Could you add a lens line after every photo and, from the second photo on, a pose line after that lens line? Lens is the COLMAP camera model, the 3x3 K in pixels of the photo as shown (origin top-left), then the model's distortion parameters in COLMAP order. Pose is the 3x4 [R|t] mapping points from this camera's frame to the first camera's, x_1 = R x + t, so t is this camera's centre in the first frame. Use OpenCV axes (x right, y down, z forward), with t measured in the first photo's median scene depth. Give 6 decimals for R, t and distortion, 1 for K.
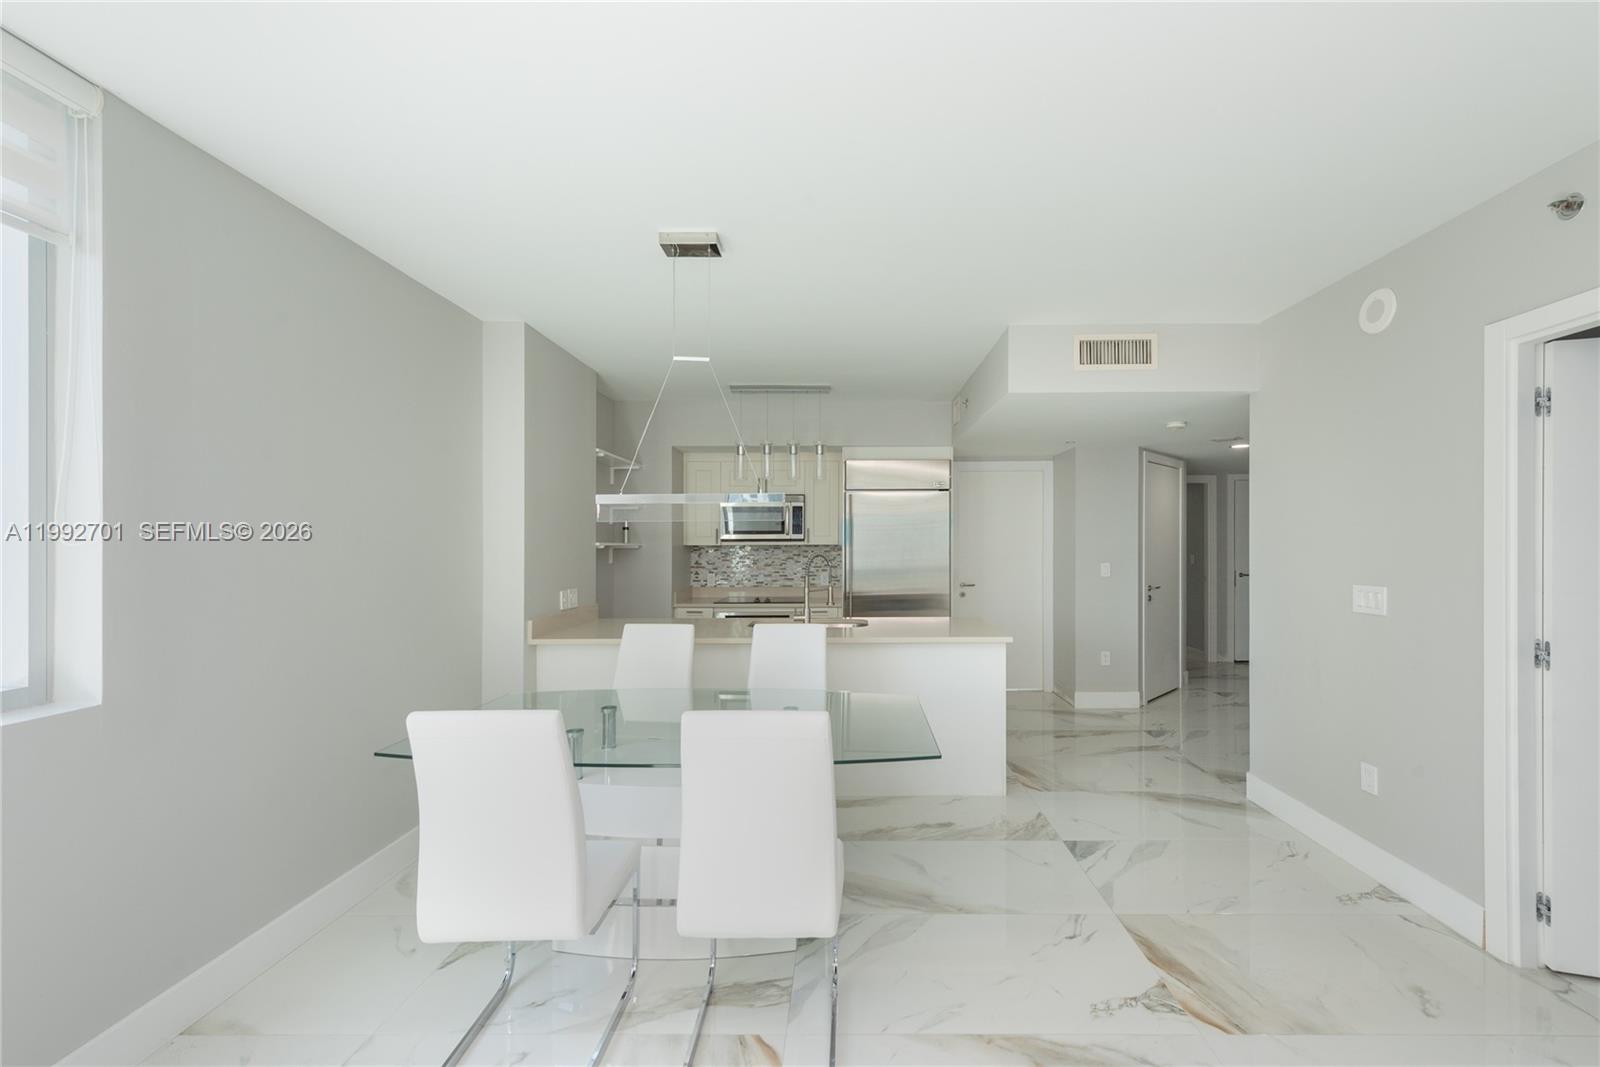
lens RADIAL K [[622.2, 0, 802.2], [0, 622.2, 546.1], [0, 0, 1]] dist [0.000790, 0.000000]
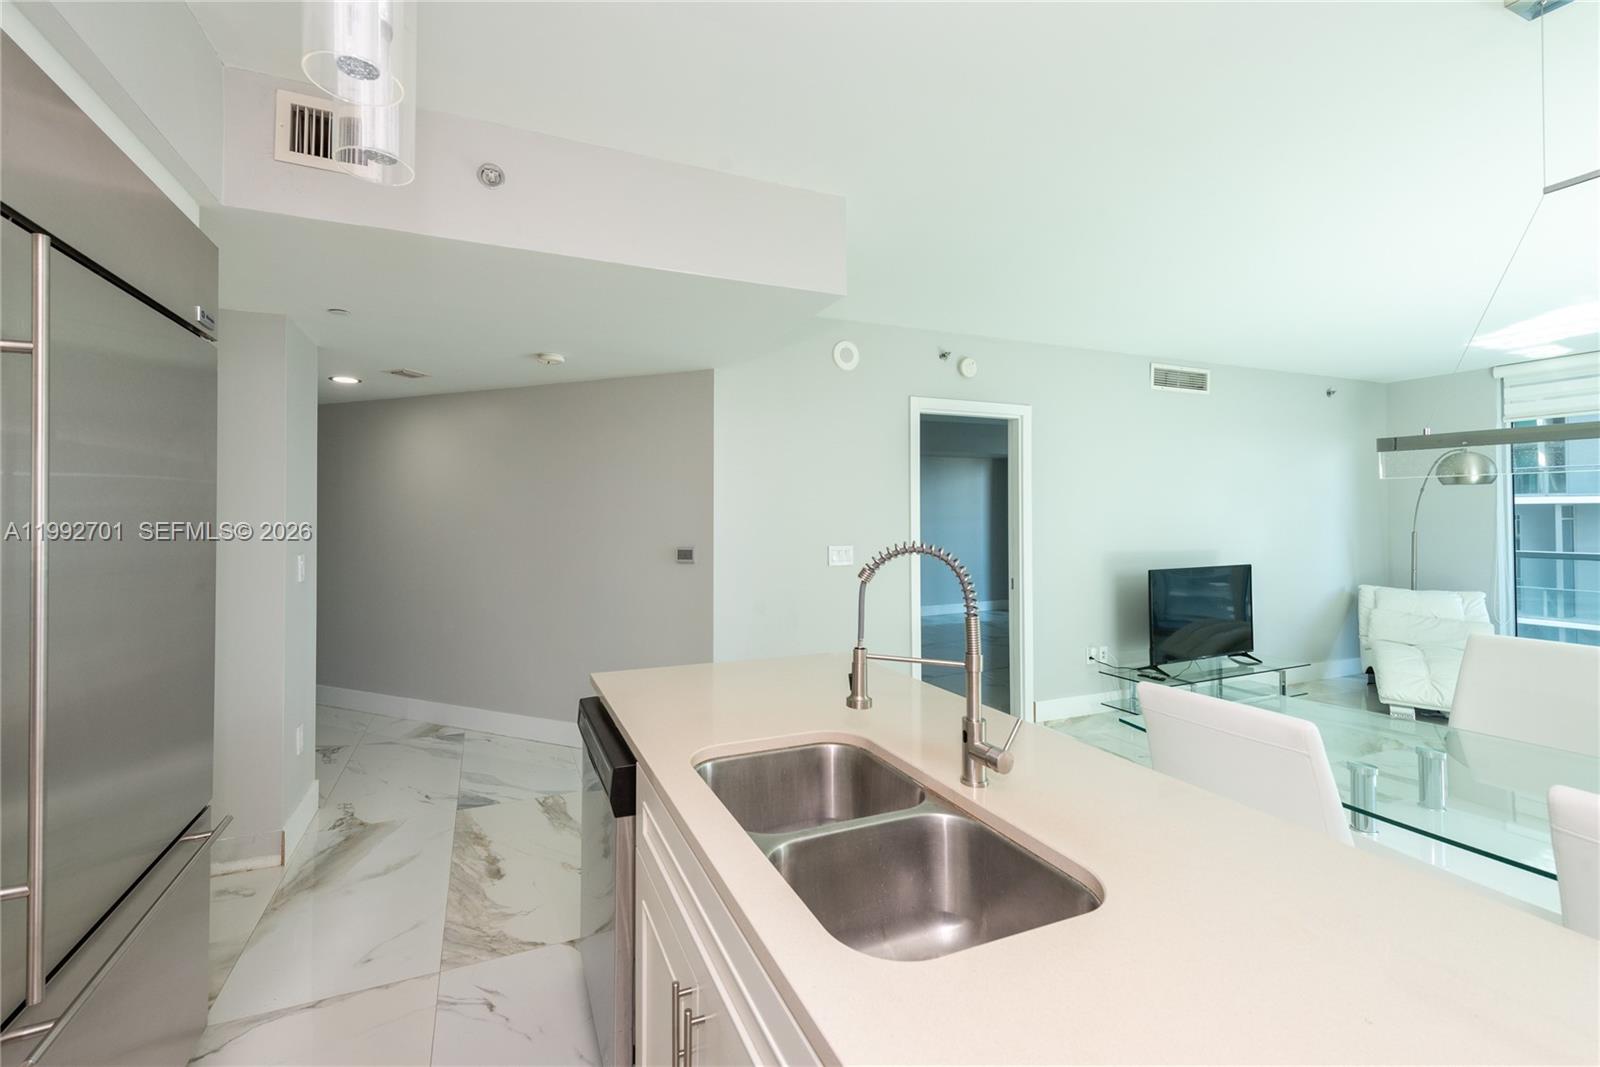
lens RADIAL K [[648.7, 0, 757.3], [0, 648.7, 499.9], [0, 0, 1]] dist [-0.001382, -0.000346]
pose [[-0.424248, 0.020172, 0.905321, -0.202246], [0.002310, 0.999773, -0.021194, -0.006463], [-0.905543, -0.006900, -0.424198, 1.071518]]
